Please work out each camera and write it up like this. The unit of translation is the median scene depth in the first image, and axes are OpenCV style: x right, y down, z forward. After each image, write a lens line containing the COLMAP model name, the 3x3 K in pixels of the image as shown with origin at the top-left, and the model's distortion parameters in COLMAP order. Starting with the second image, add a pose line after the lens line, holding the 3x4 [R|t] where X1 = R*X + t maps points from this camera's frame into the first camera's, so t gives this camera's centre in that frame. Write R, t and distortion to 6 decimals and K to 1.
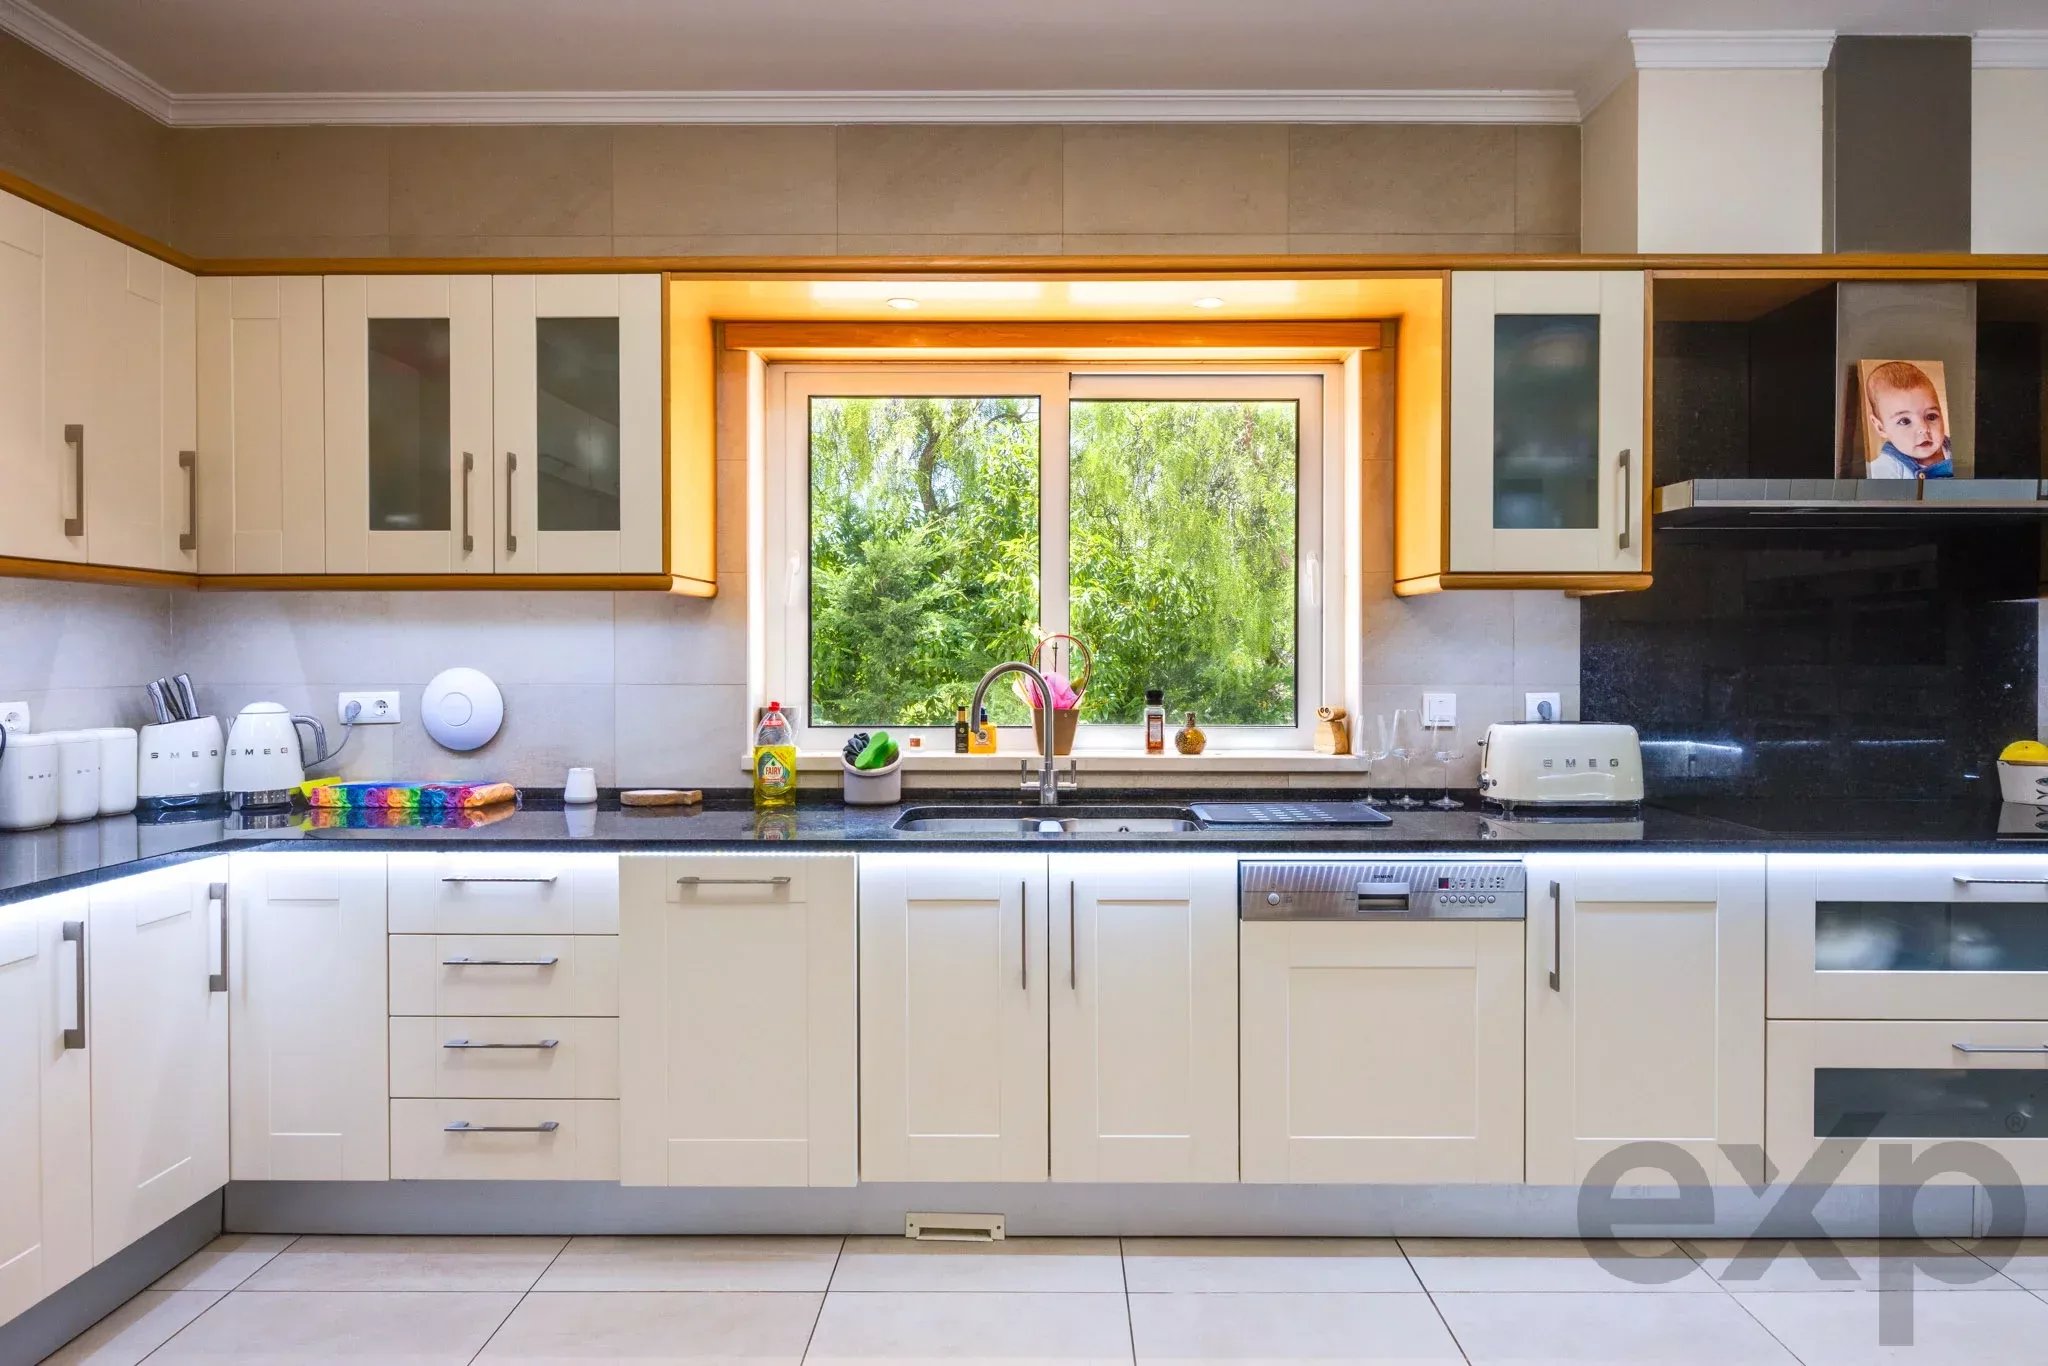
lens RADIAL K [[1080.6, 0, 1031.4], [0, 1080.6, 668.9], [0, 0, 1]] dist [-0.003884, -0.000942]
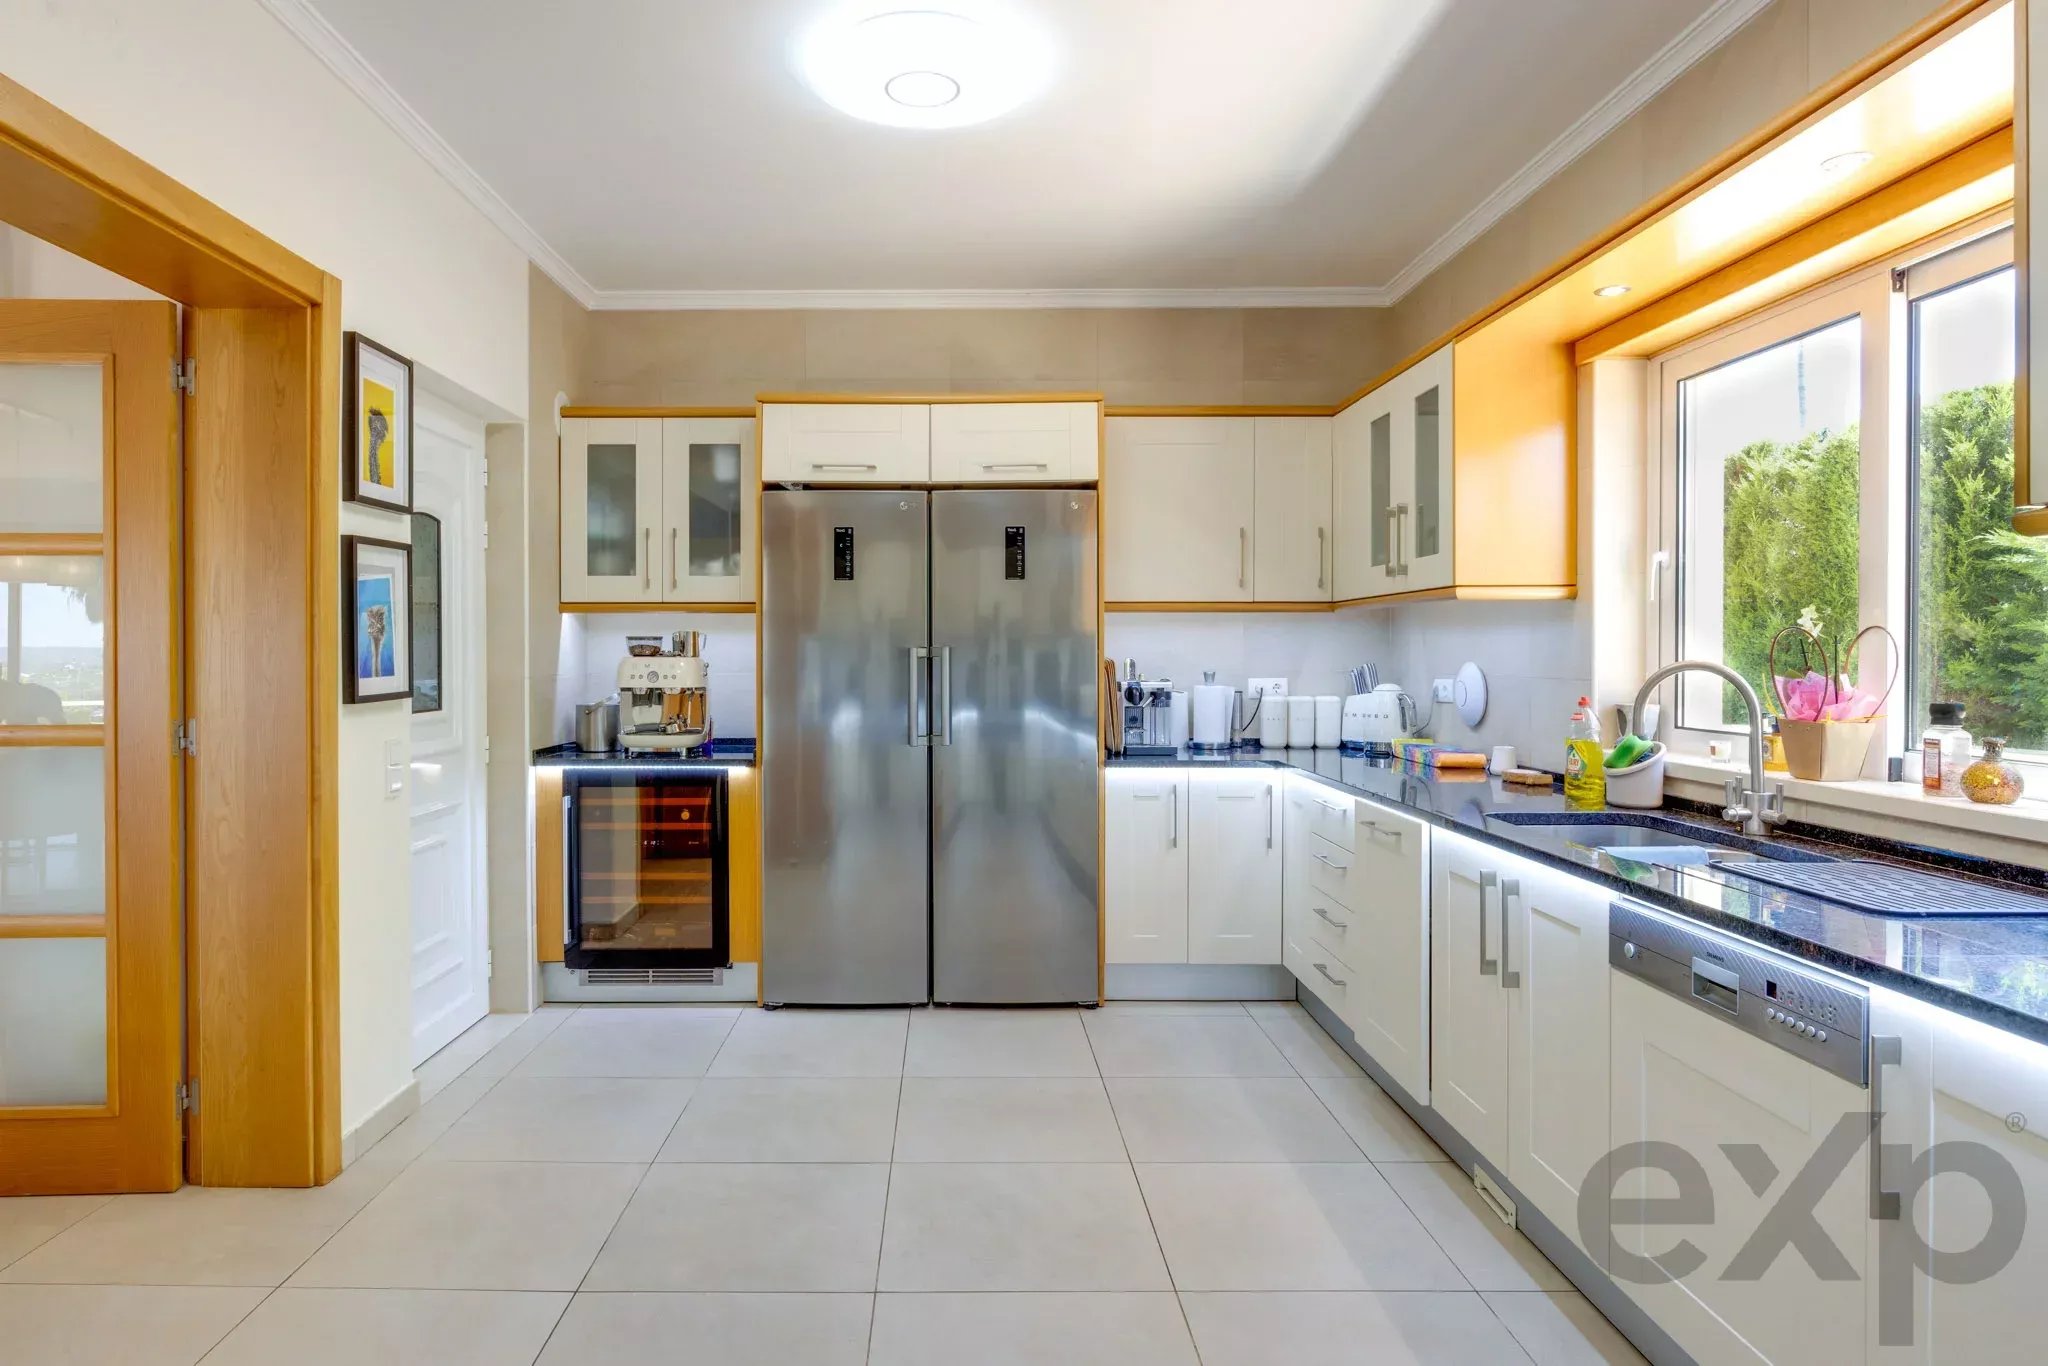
lens RADIAL K [[1177.8, 0, 951.9], [0, 1177.8, 659.9], [0, 0, 1]] dist [0.001183, 0.000153]
pose [[0.007225, 0.007219, -0.999948, 0.945140], [-0.010609, 0.999918, 0.007142, -0.007337], [0.999918, 0.010557, 0.007301, 0.402835]]
